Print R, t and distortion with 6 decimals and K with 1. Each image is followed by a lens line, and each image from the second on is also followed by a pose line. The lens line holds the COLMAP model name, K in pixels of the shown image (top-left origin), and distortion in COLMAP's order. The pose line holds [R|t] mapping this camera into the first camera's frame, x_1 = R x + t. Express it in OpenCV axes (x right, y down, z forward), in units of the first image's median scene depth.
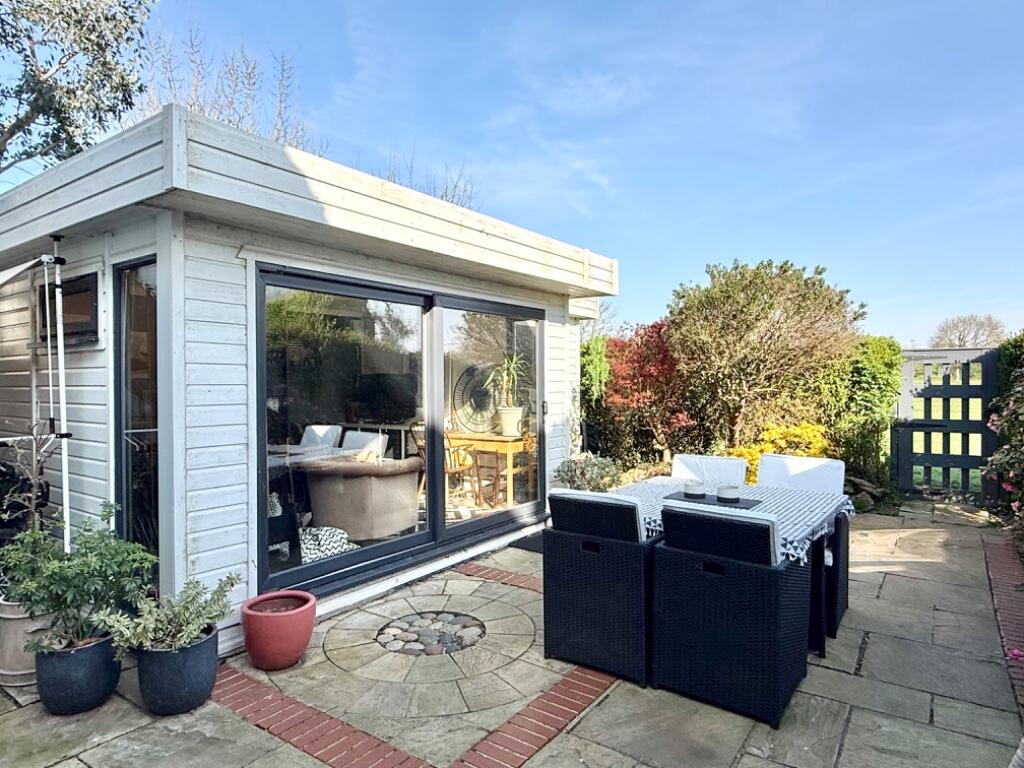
lens RADIAL K [[615.1, 0, 507.7], [0, 615.1, 383.1], [0, 0, 1]] dist [-0.006672, 0.003734]
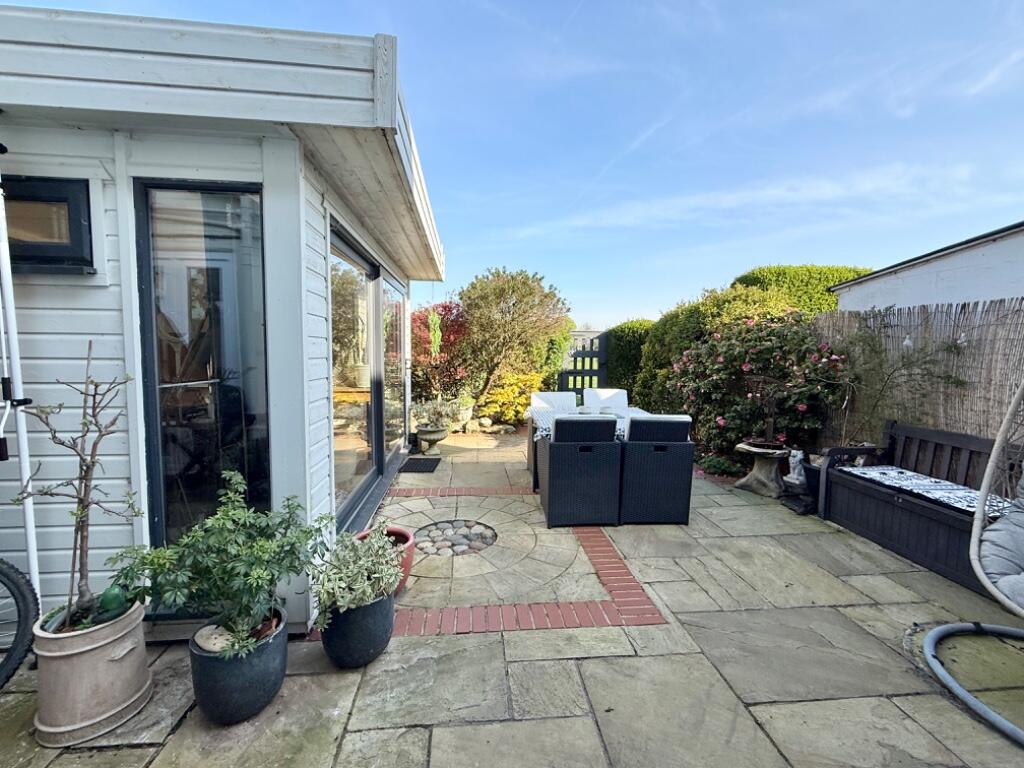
lens RADIAL K [[449.1, 0, 511.2], [0, 449.1, 383.0], [0, 0, 1]] dist [0.001453, -0.000143]
pose [[0.751654, -0.035180, 0.658619, -0.575033], [-0.014078, 0.997493, 0.069347, 0.016594], [-0.659407, -0.061397, 0.749275, 0.214839]]
